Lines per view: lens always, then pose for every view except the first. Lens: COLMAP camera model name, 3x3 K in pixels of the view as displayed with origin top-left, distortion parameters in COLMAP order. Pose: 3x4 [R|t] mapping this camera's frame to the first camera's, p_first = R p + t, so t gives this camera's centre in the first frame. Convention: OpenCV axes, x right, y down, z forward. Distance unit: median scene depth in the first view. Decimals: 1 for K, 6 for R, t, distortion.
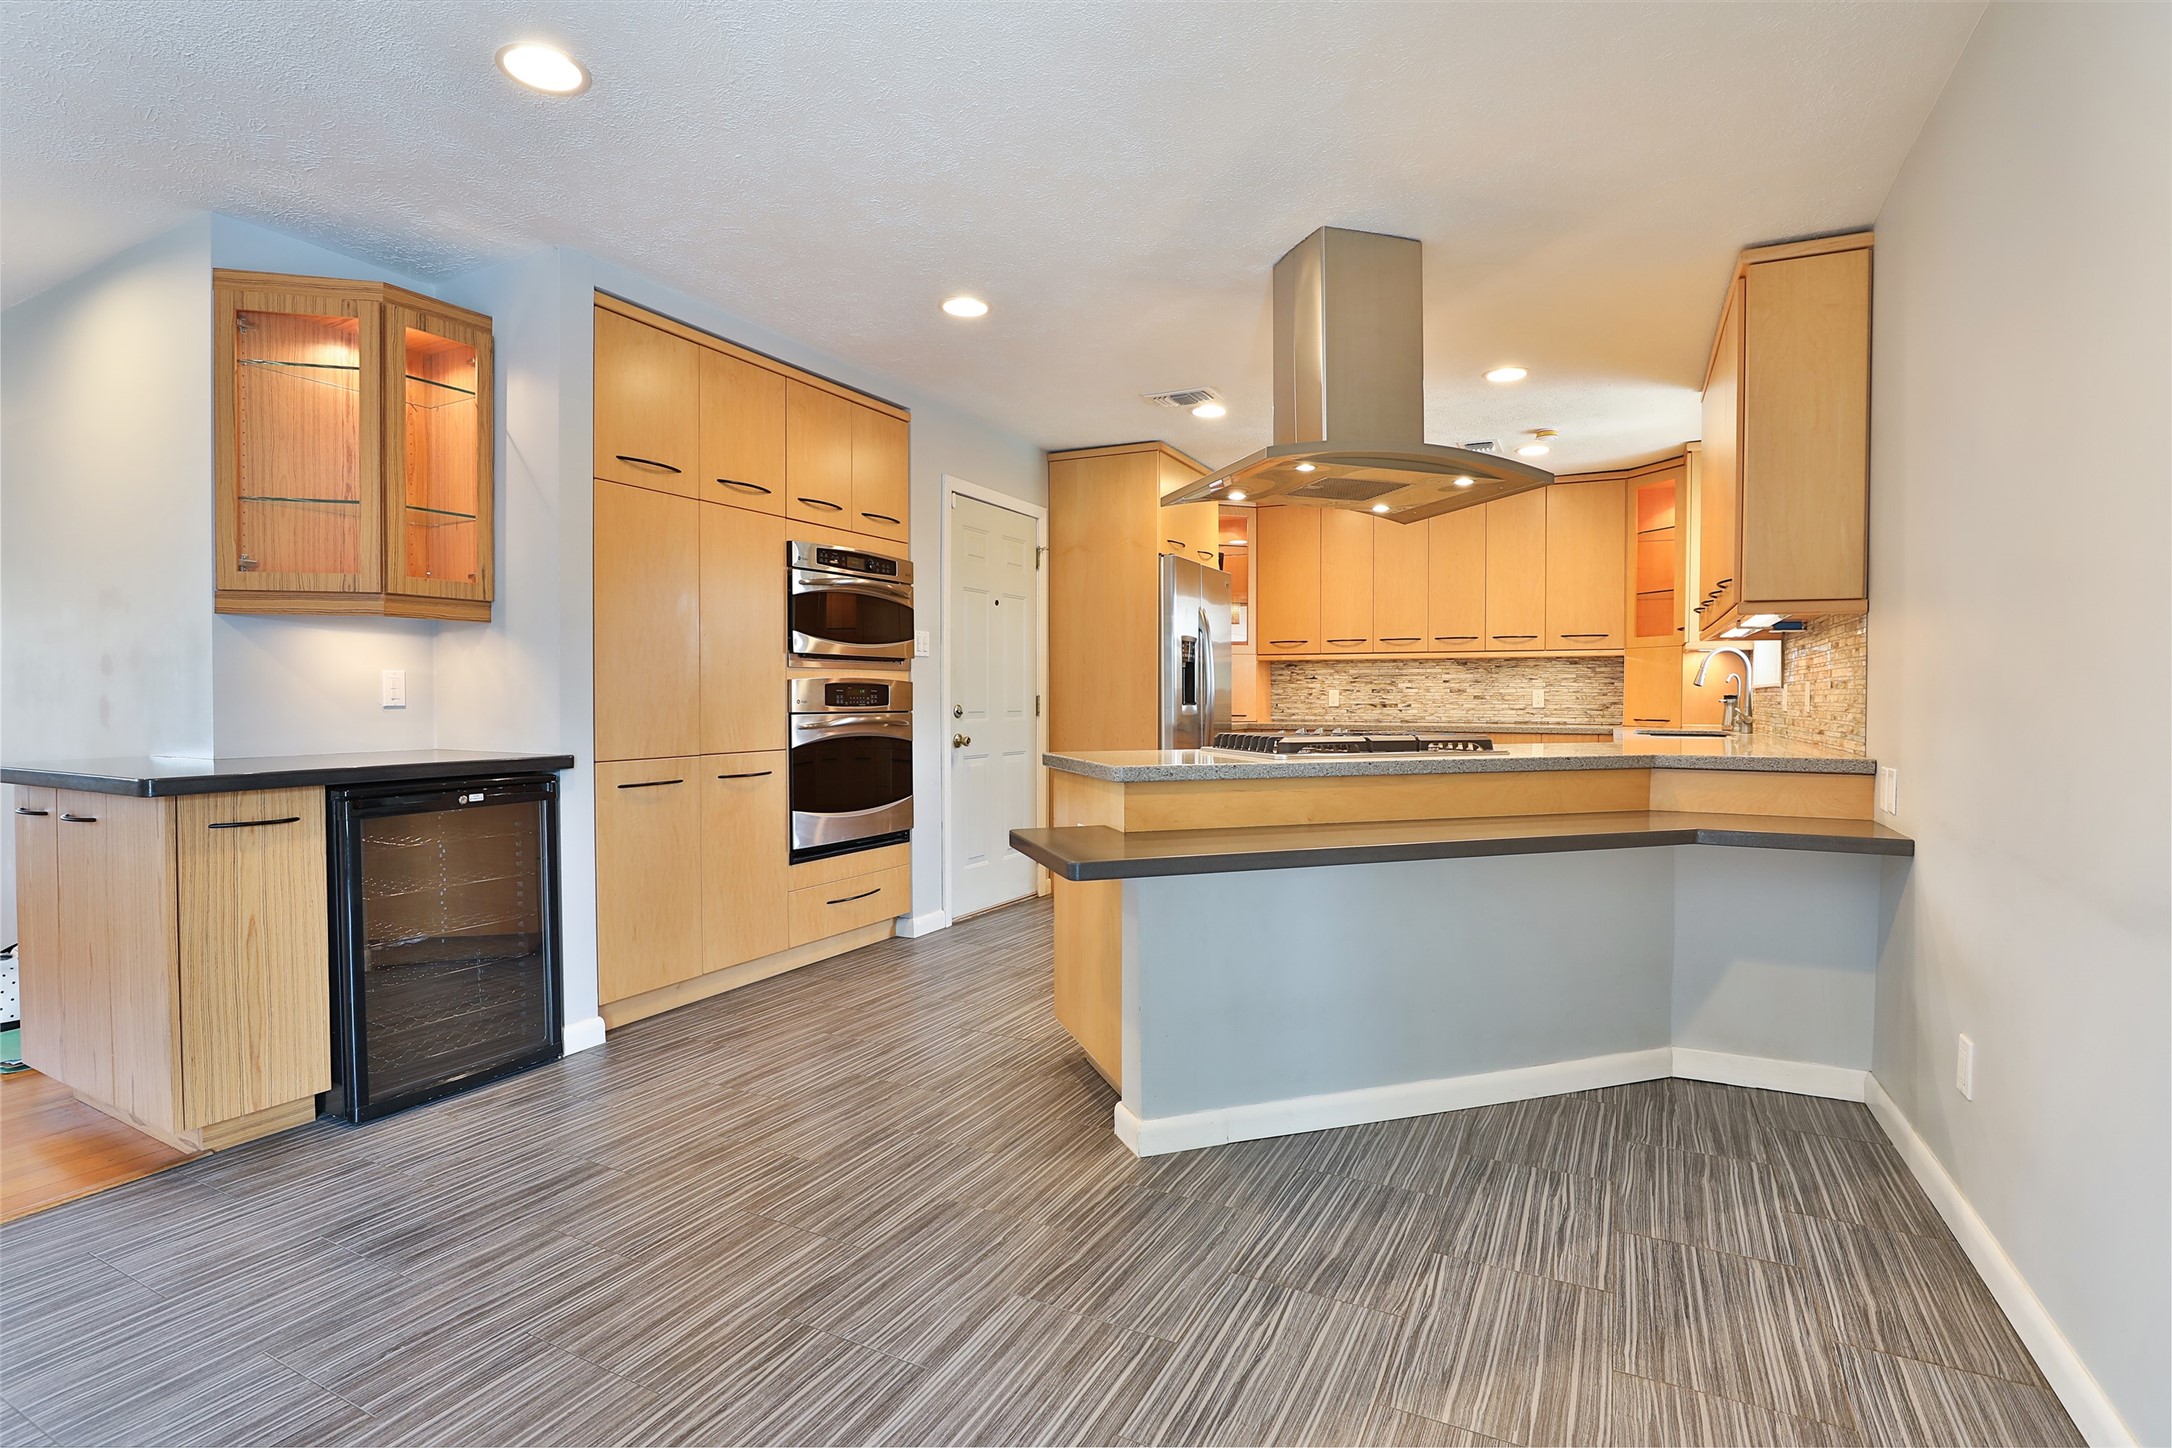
lens RADIAL K [[1043.1, 0, 1085.8], [0, 1043.1, 714.3], [0, 0, 1]] dist [-0.041907, 0.009326]
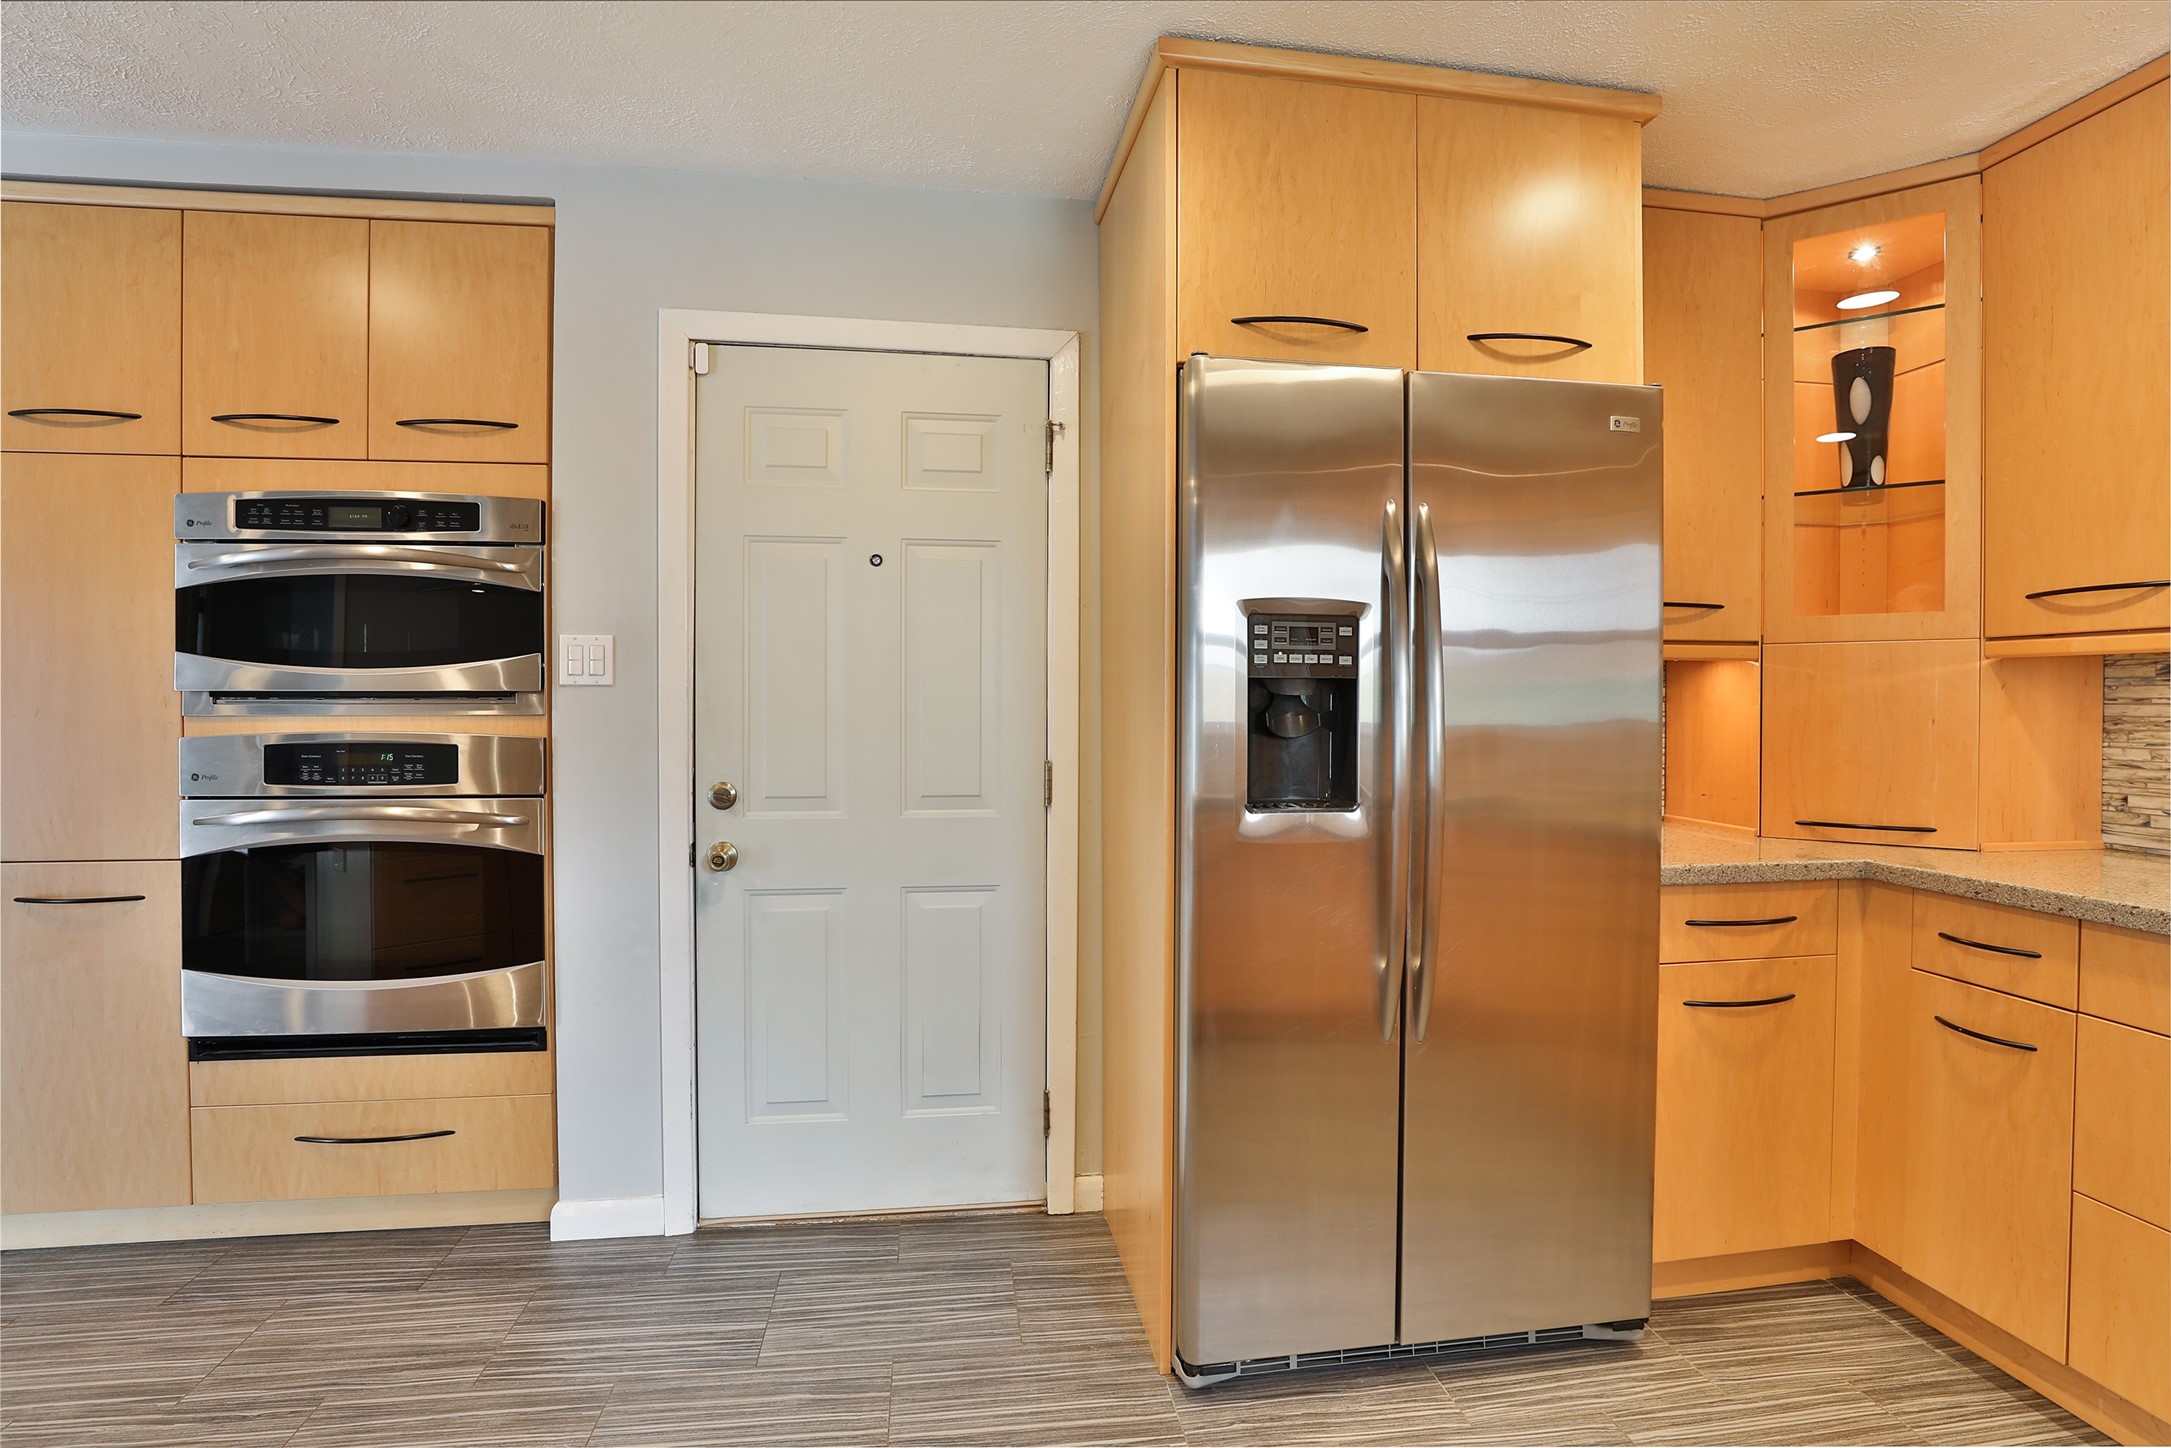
lens RADIAL K [[1042.6, 0, 1090.9], [0, 1042.6, 716.4], [0, 0, 1]] dist [-0.041907, 0.009326]
pose [[0.584113, 0.010739, -0.811601, 0.591449], [-0.015843, 0.999873, 0.001827, -0.069804], [0.811518, 0.011791, 0.584209, 1.395138]]
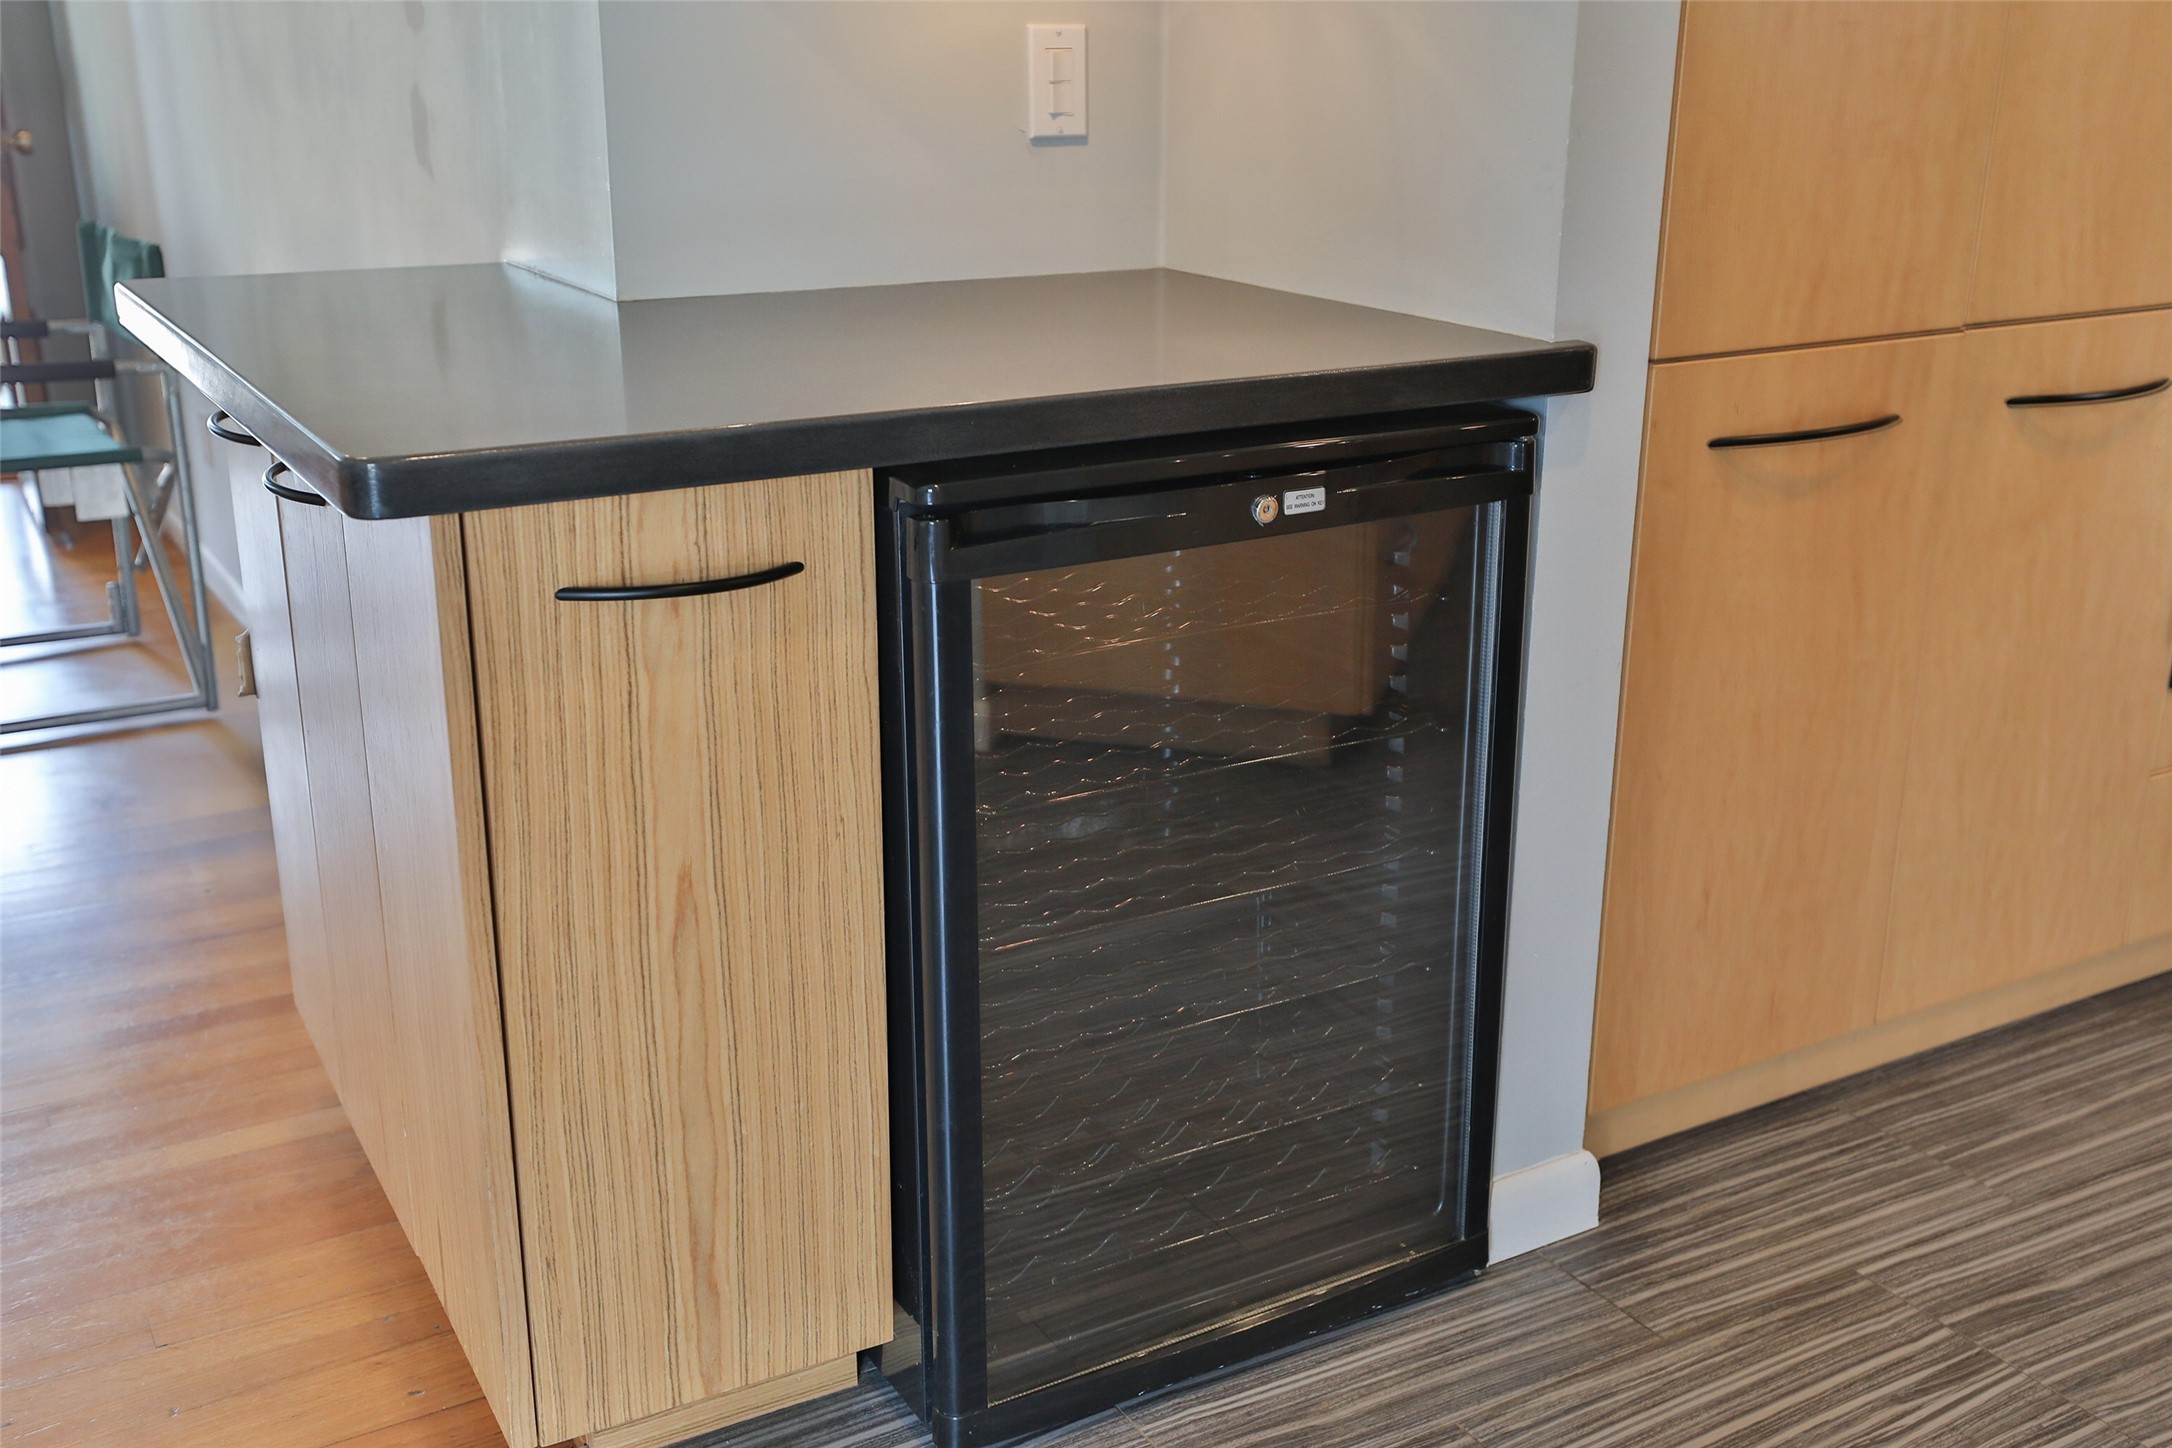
lens RADIAL K [[2124.7, 0, 1077.2], [0, 2124.7, 712.4], [0, 0, 1]] dist [0.032321, 0.000000]
pose [[0.841635, 0.170917, -0.512287, -0.300426], [-0.012359, 0.954444, 0.298133, -0.038408], [0.539905, -0.244588, 0.805406, 0.425222]]
